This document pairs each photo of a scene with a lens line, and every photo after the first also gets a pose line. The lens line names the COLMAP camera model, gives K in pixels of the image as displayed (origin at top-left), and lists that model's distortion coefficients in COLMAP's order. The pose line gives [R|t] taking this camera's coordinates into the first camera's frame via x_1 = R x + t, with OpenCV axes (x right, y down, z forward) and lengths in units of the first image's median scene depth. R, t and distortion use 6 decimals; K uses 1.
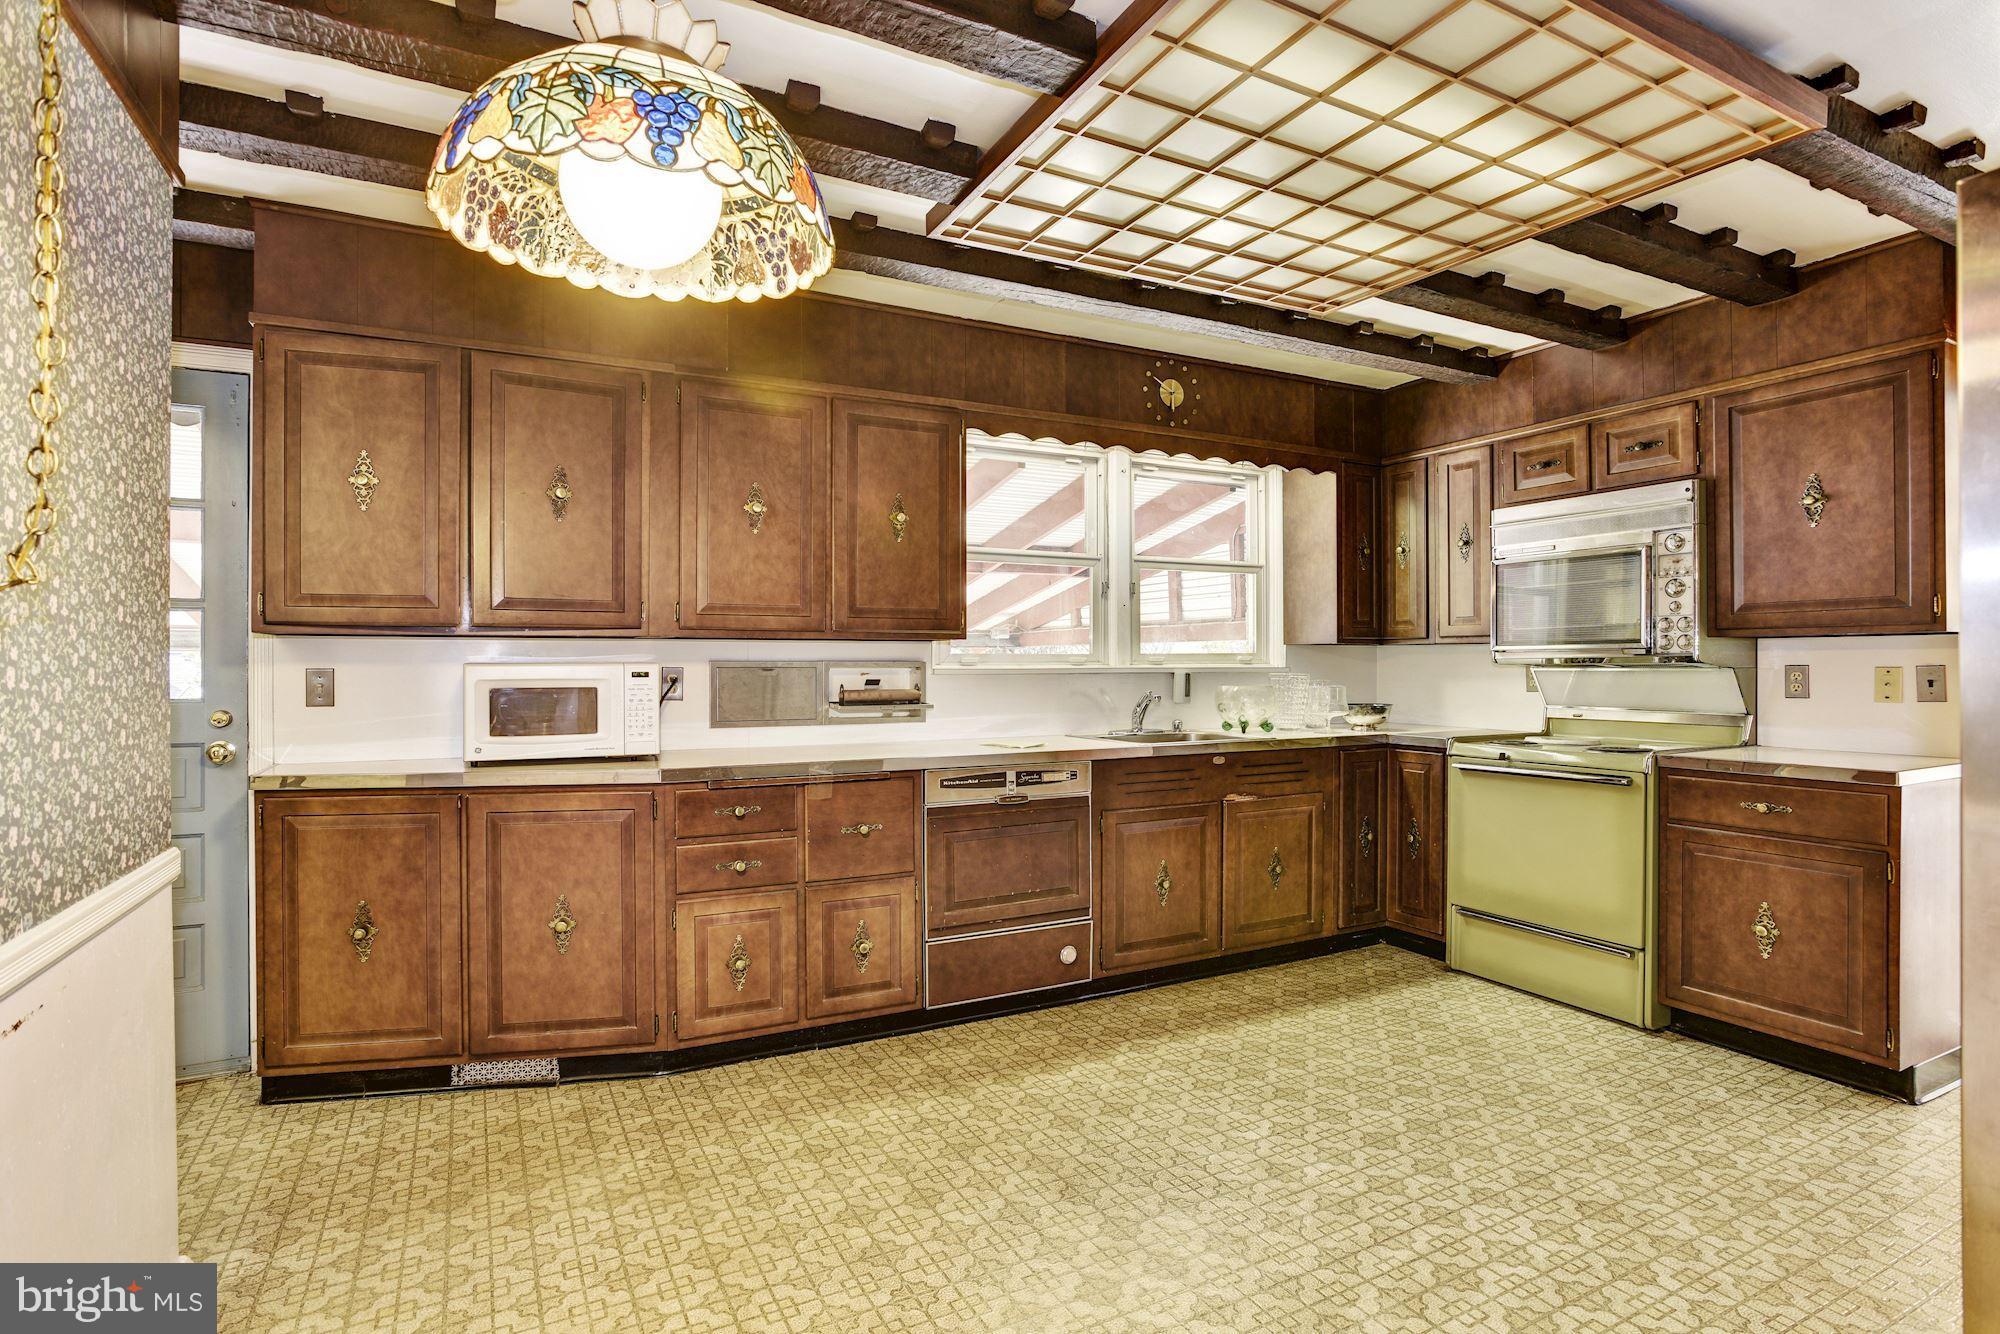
lens RADIAL K [[991.1, 0, 1028.2], [0, 991.1, 670.6], [0, 0, 1]] dist [-0.036205, 0.000958]
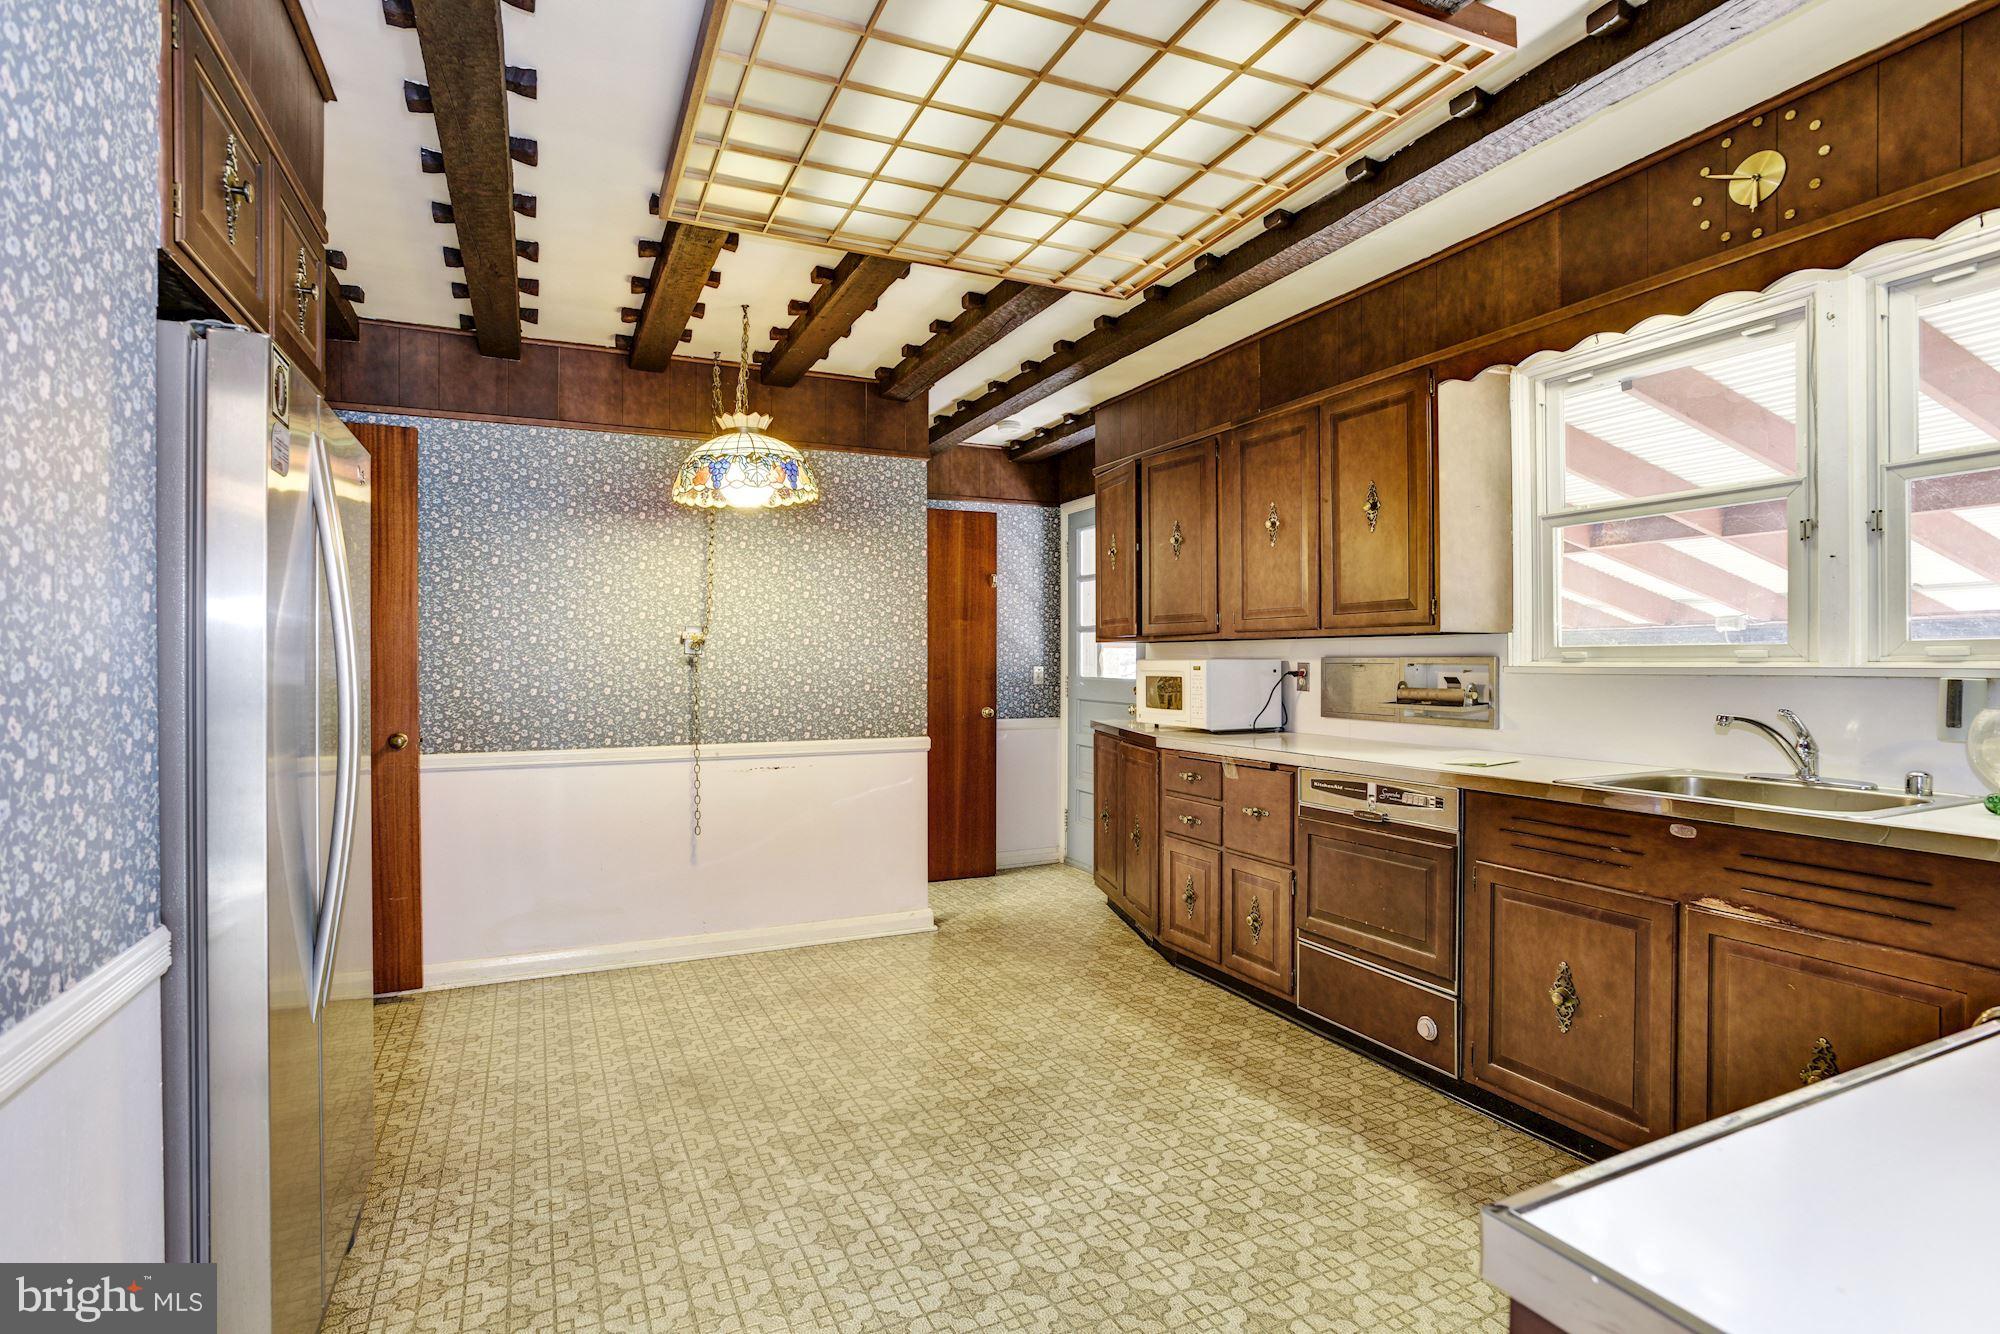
lens RADIAL K [[1030.5, 0, 1000.0], [0, 1030.5, 667.0], [0, 0, 1]] dist [-0.060766, 0.034106]
pose [[-0.070144, 0.006693, -0.997514, 0.935381], [-0.007240, 0.999948, 0.007219, -0.004864], [0.997511, 0.007728, -0.070092, 0.766981]]
